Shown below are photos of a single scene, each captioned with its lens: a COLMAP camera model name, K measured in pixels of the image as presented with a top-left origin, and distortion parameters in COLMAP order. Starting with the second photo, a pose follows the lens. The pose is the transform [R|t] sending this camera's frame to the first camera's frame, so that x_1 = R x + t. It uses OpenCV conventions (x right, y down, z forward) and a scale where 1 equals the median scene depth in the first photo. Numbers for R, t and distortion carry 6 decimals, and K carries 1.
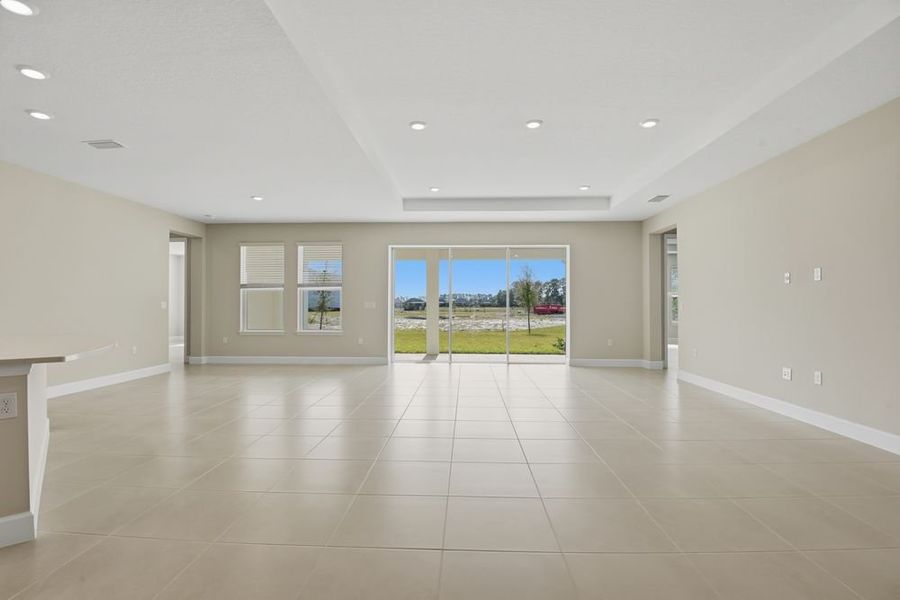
lens RADIAL K [[430.0, 0, 456.2], [0, 430.0, 302.2], [0, 0, 1]] dist [0.002763, -0.000308]
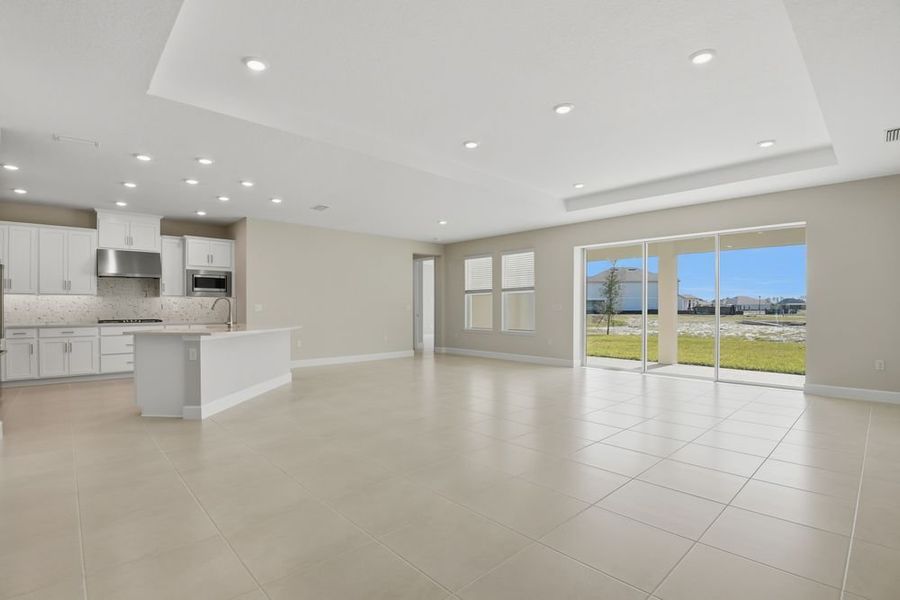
lens RADIAL K [[430.0, 0, 440.1], [0, 430.0, 302.1], [0, 0, 1]] dist [0.002763, -0.000308]
pose [[0.712253, -0.009367, -0.701861, 0.303783], [0.005314, 0.999954, -0.007953, 0.001261], [0.701903, 0.001935, 0.712270, 0.077608]]
